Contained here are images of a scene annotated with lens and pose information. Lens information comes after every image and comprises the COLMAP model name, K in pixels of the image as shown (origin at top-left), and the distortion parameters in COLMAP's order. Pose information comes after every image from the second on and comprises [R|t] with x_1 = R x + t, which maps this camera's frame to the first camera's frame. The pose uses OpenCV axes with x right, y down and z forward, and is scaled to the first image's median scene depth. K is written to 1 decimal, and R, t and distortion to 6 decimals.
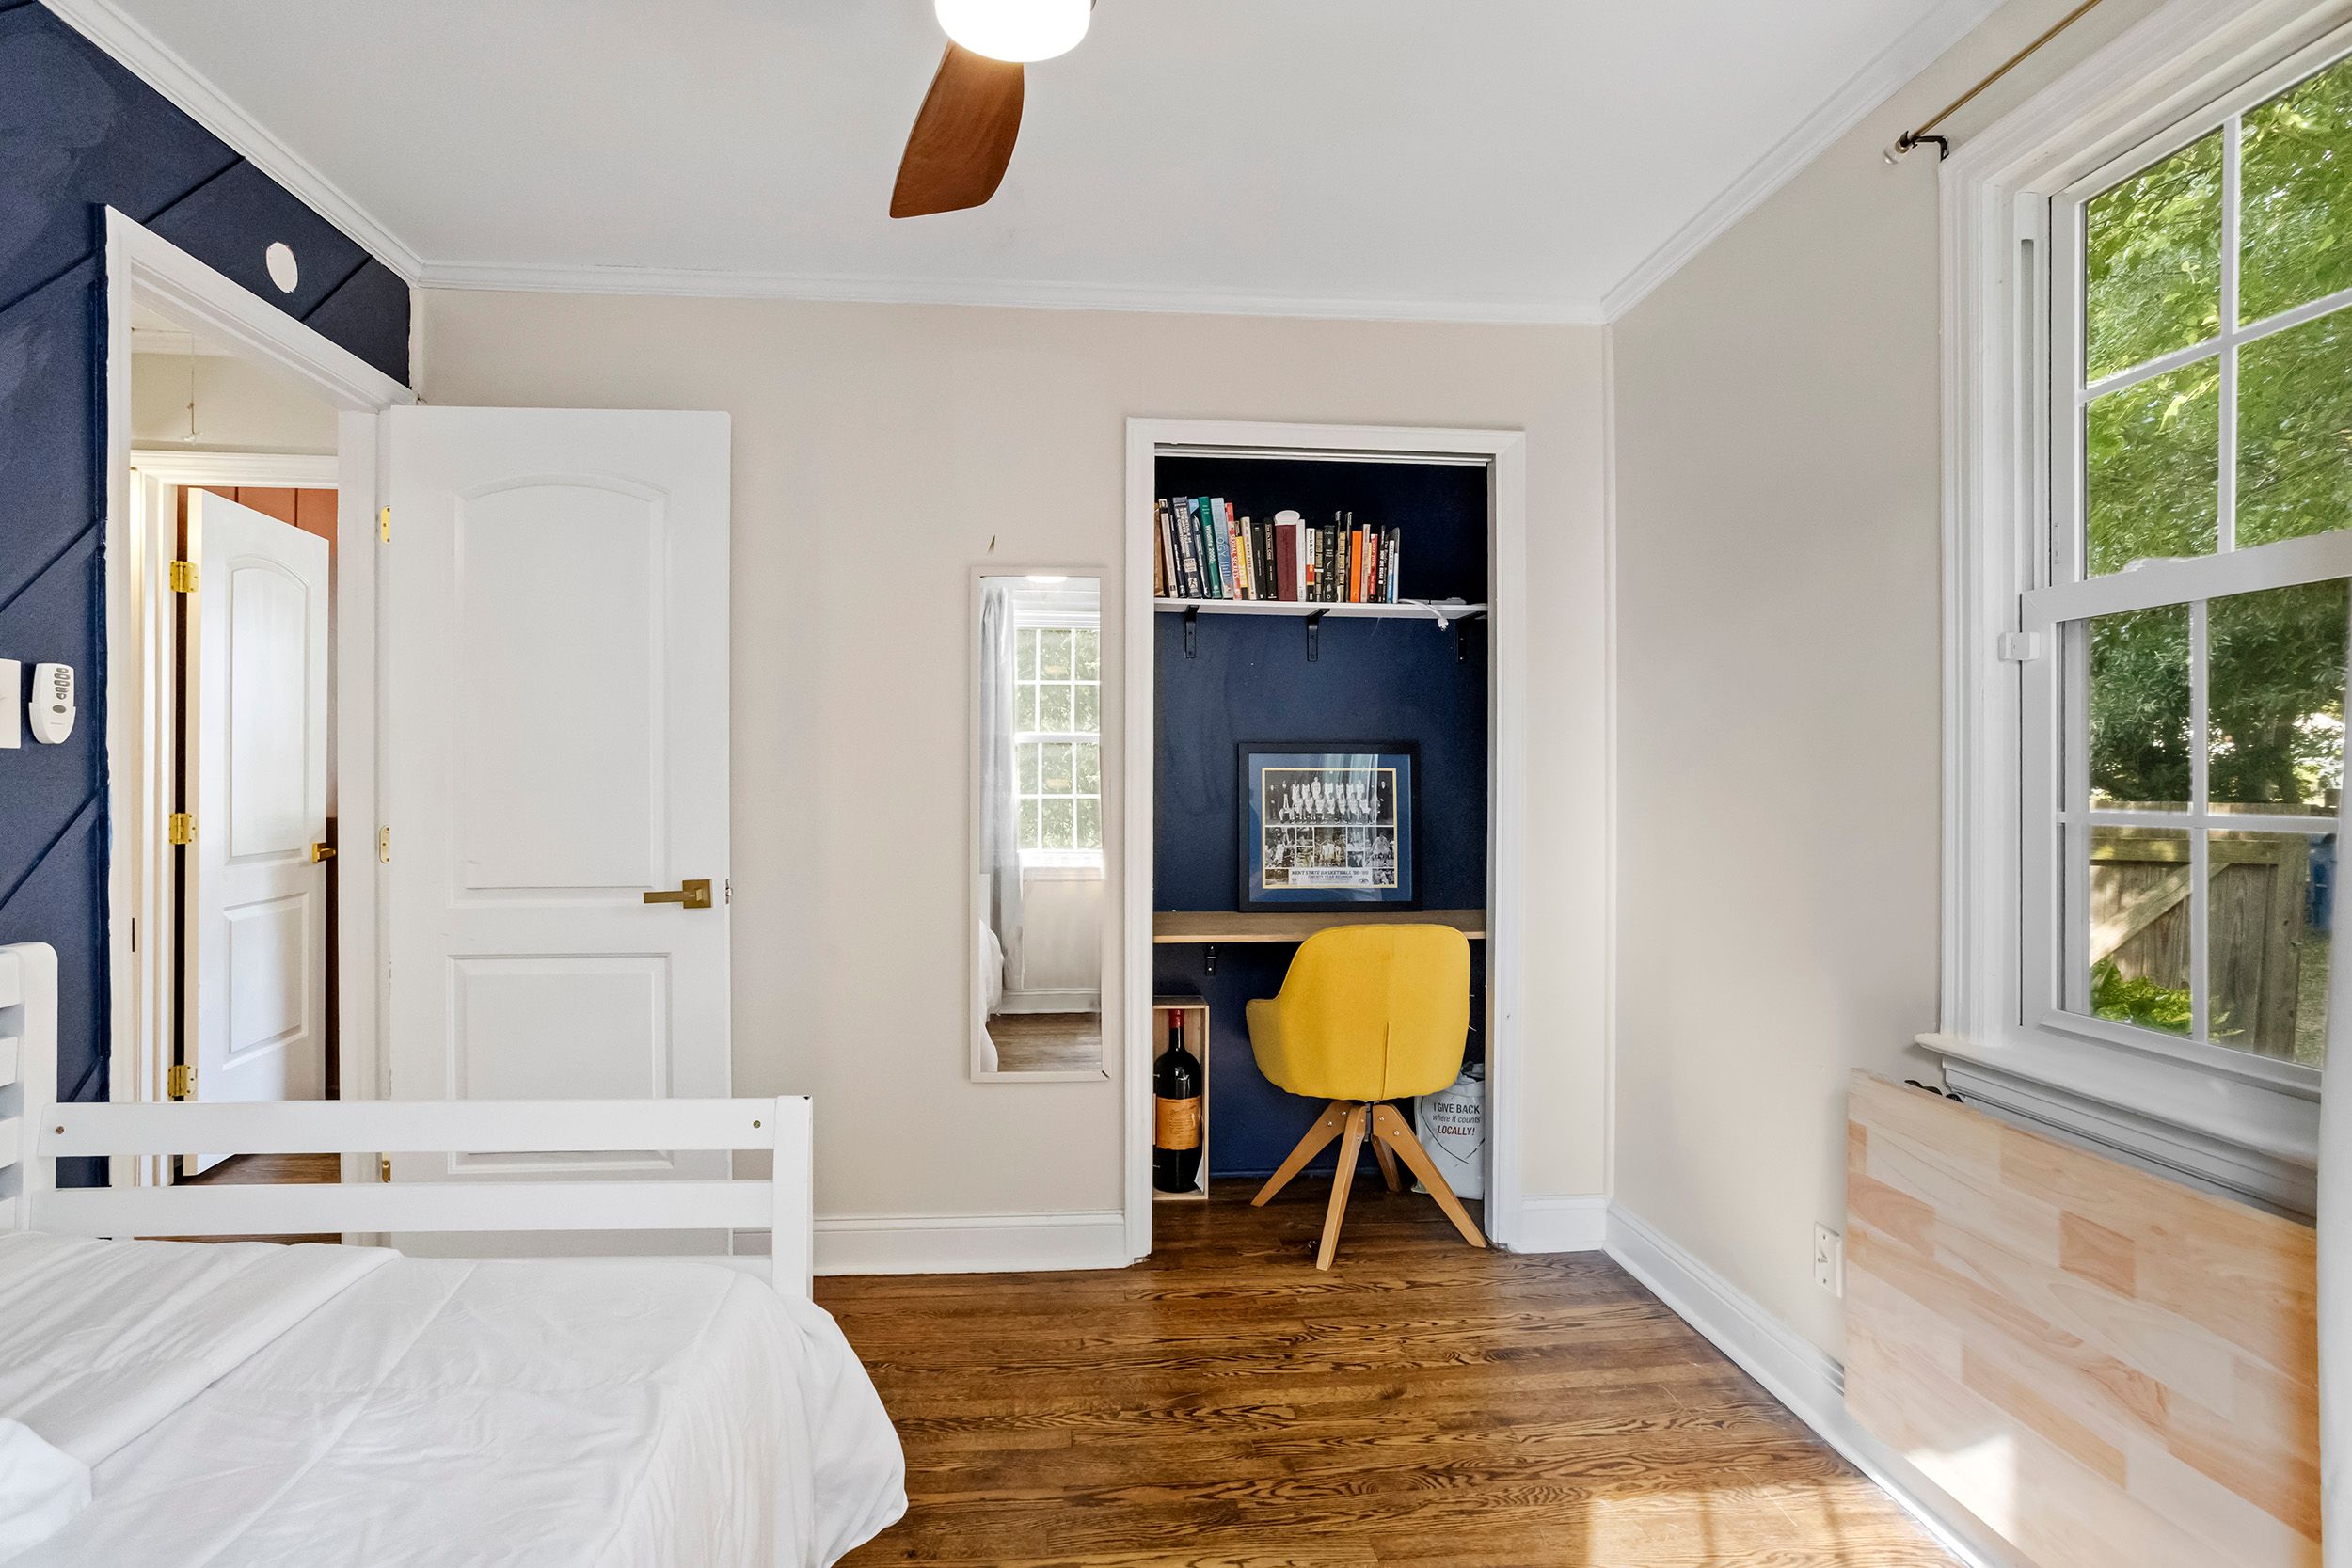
lens RADIAL K [[1146.1, 0, 1152.5], [0, 1146.1, 795.5], [0, 0, 1]] dist [-0.039187, 0.023326]
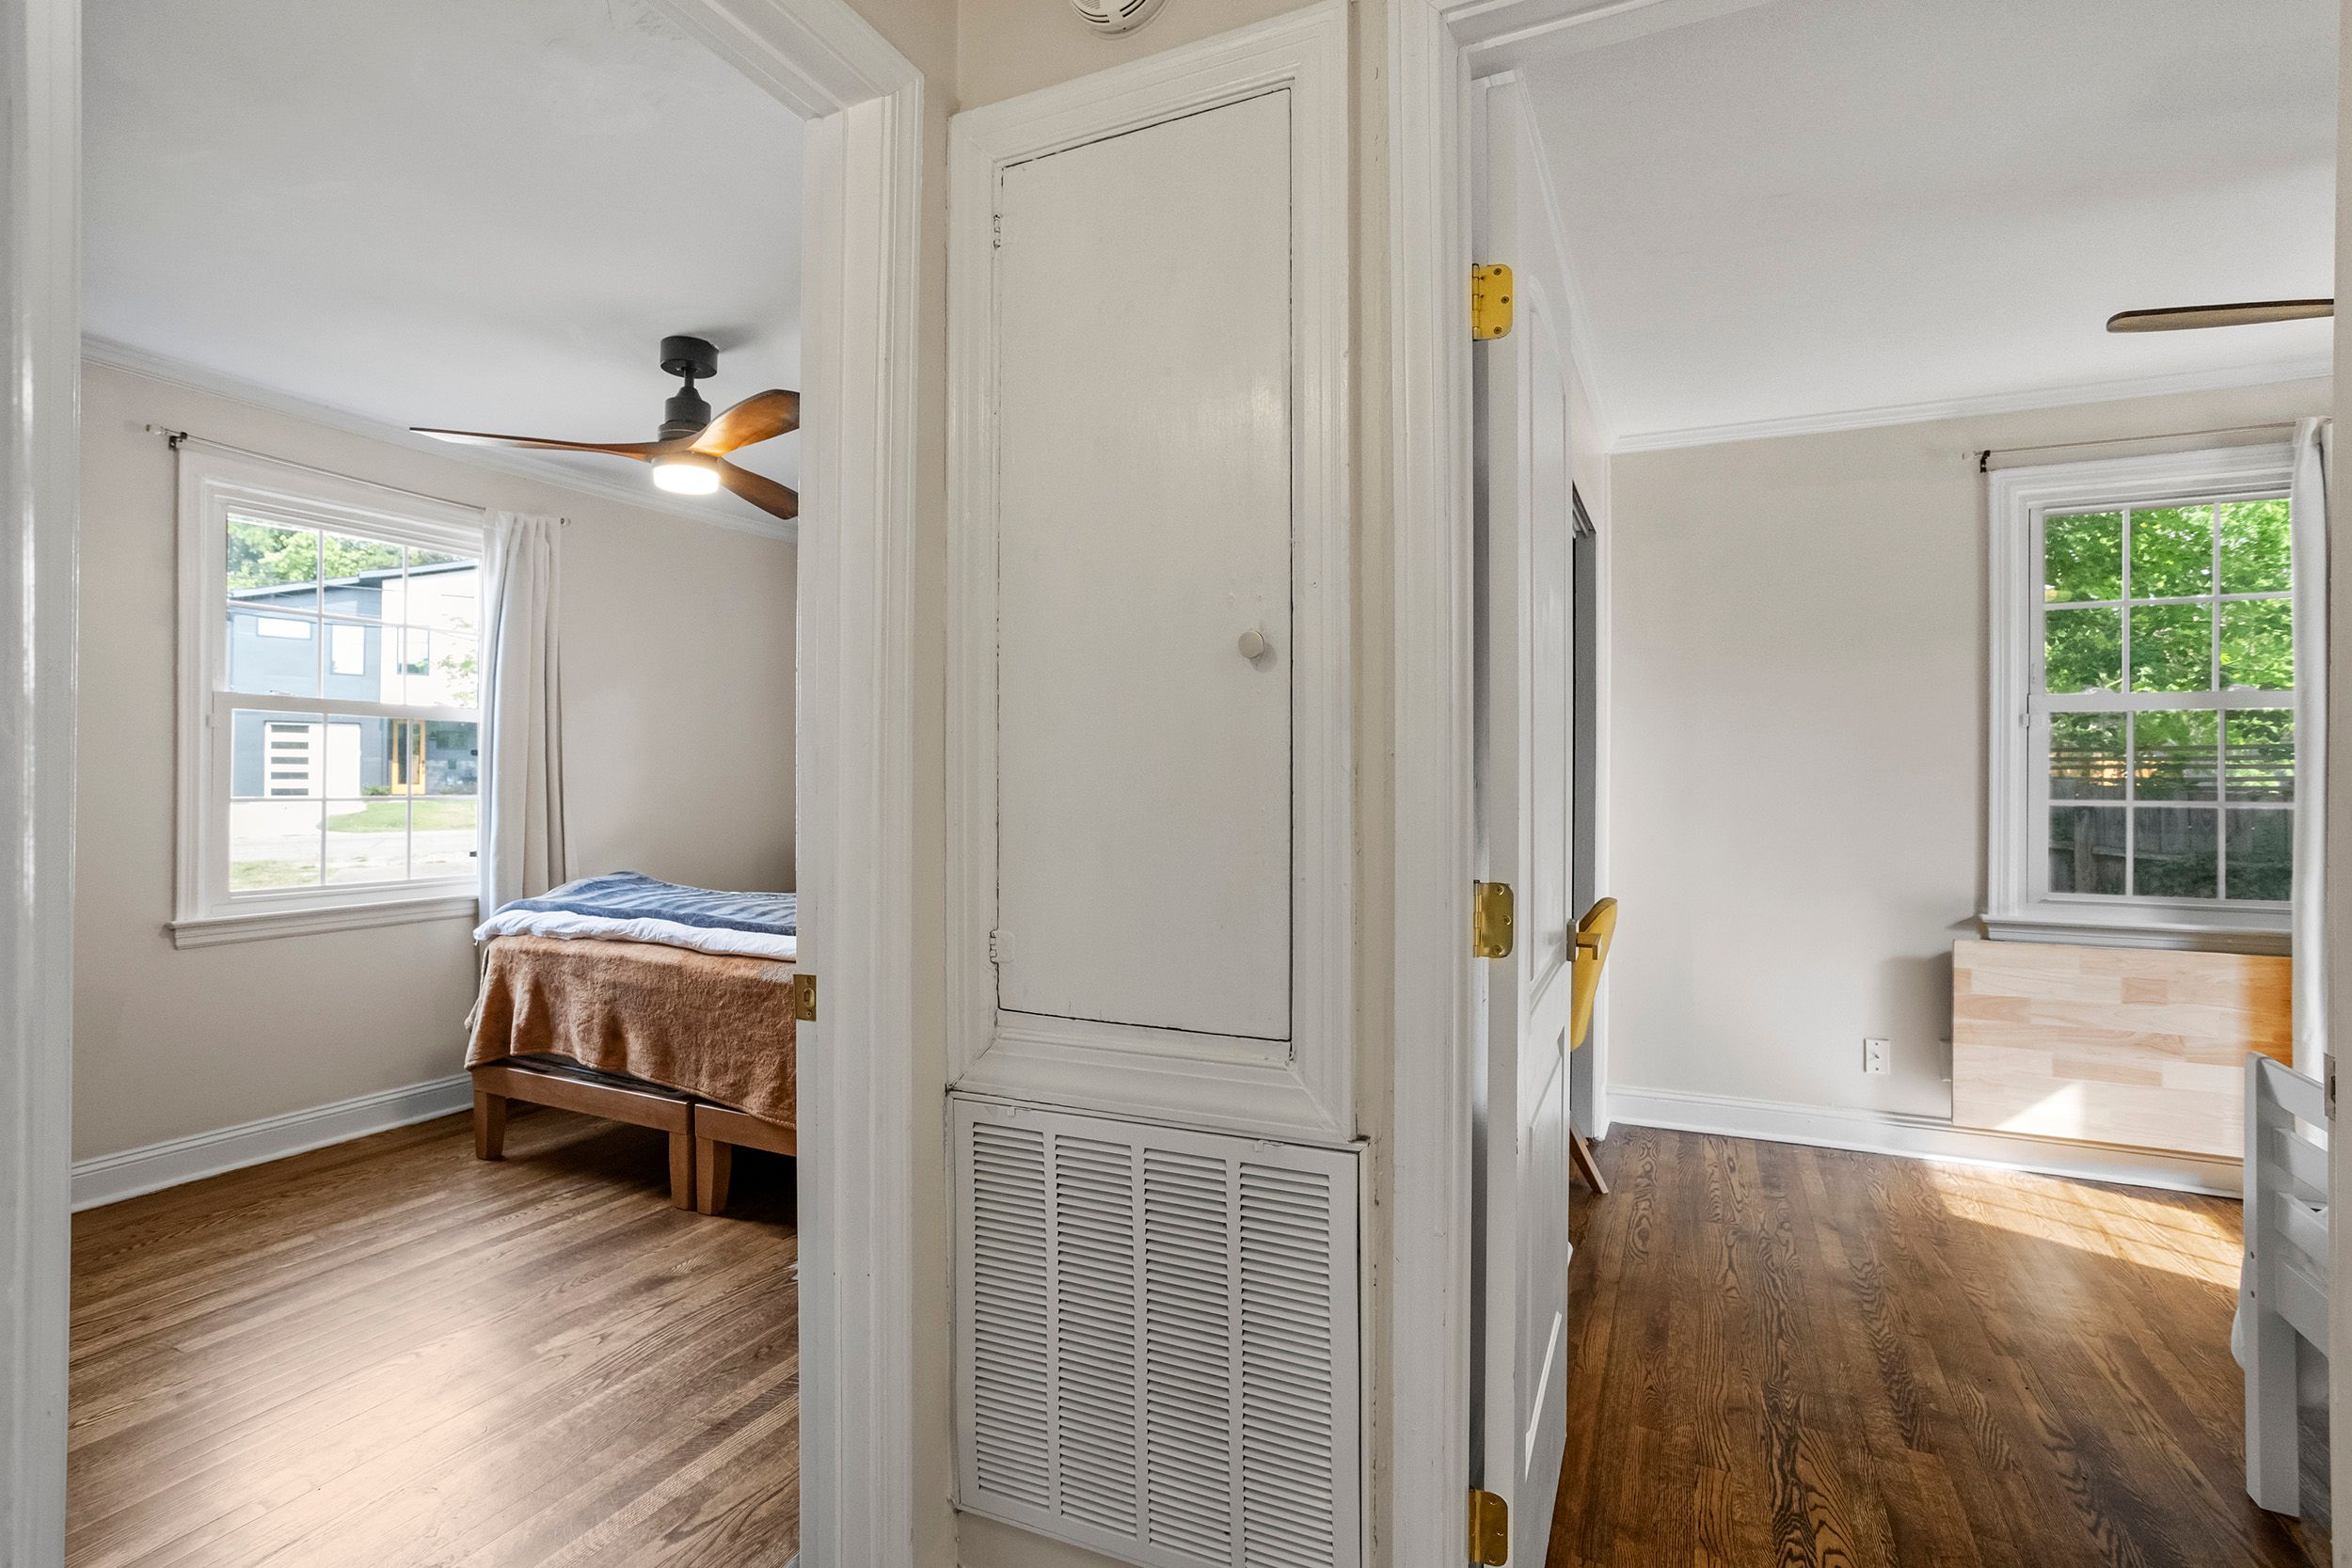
lens RADIAL K [[1146.1, 0, 1135.7], [0, 1146.1, 789.3], [0, 0, 1]] dist [-0.039187, 0.023326]
pose [[0.503543, -0.006586, 0.863945, -1.521116], [0.003907, 0.999978, 0.005345, -0.021169], [-0.863961, 0.000684, 0.503558, 1.117073]]
